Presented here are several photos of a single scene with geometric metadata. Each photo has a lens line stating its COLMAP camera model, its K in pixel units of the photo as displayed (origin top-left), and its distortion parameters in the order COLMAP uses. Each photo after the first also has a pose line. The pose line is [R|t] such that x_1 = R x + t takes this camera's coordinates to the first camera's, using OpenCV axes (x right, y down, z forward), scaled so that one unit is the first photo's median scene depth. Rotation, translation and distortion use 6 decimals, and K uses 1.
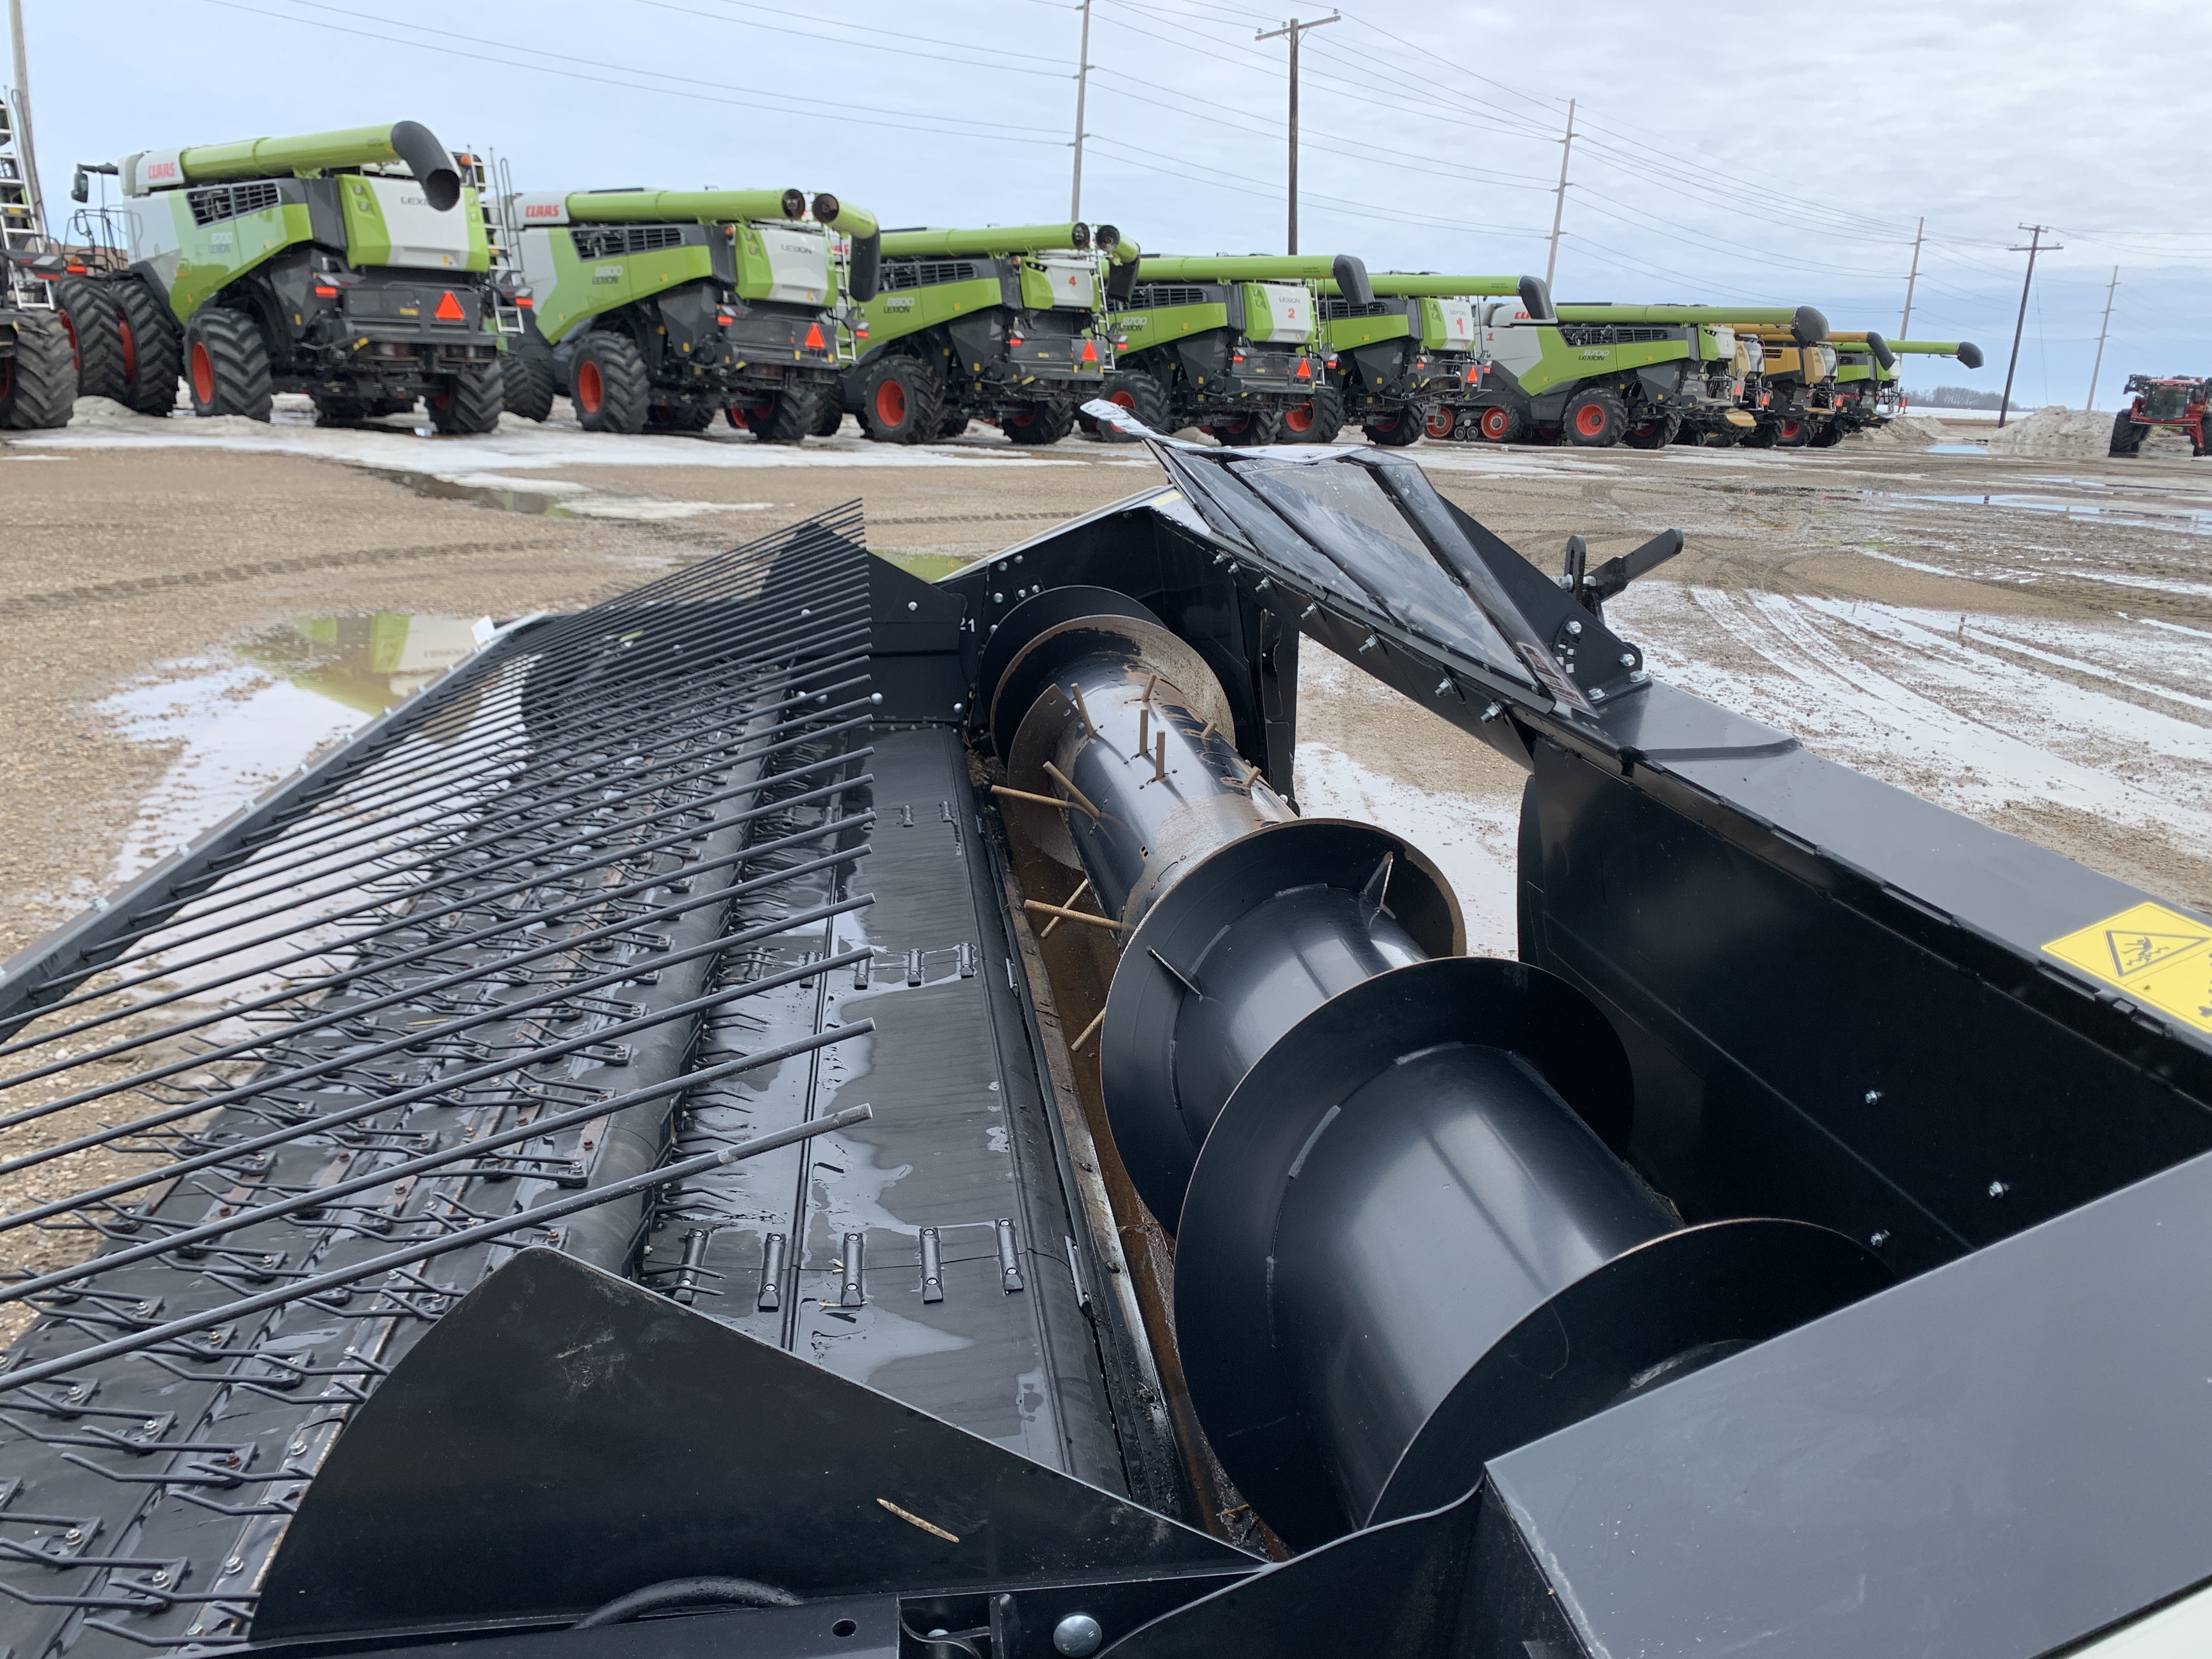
lens RADIAL K [[1681.5, 0, 1094.6], [0, 1681.5, 855.4], [0, 0, 1]] dist [0.014550, -0.011311]
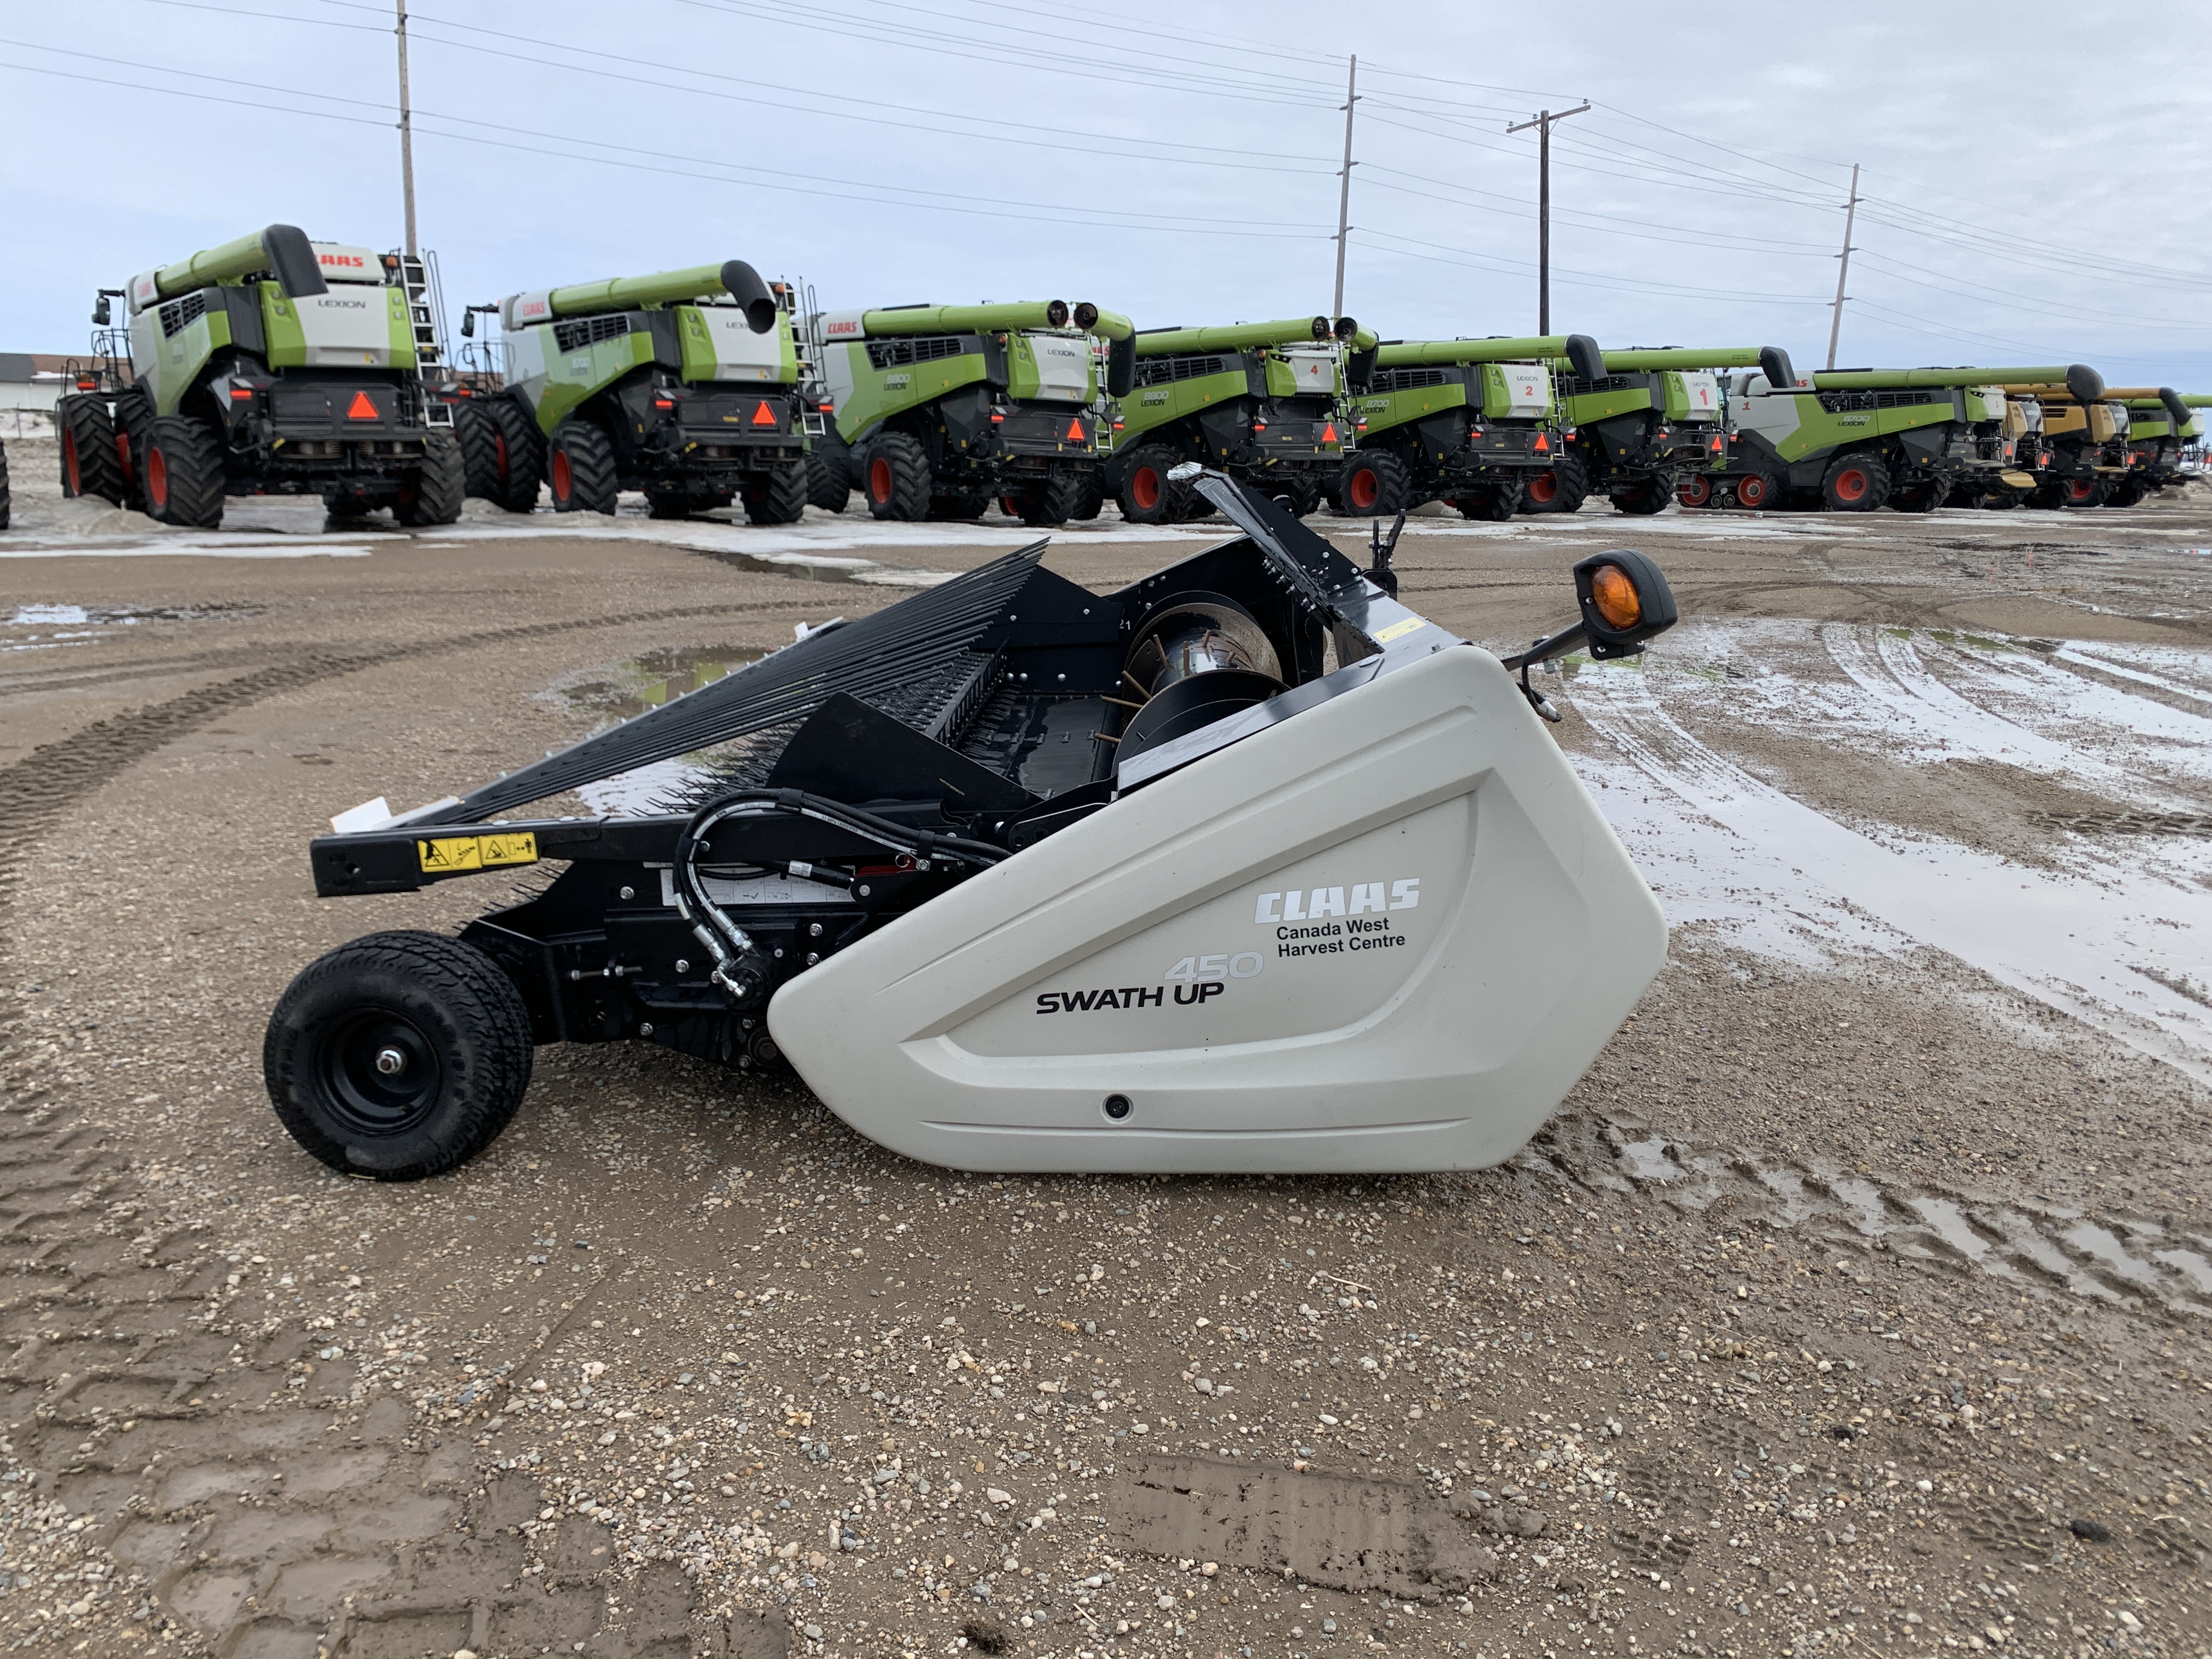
lens RADIAL K [[1707.5, 0, 1099.6], [0, 1707.5, 842.0], [0, 0, 1]] dist [0.042867, -0.049223]
pose [[0.987351, 0.006181, -0.158431, 0.030225], [-0.015641, 0.998163, -0.058530, 0.030087], [0.157778, 0.060267, 0.985634, -0.095371]]
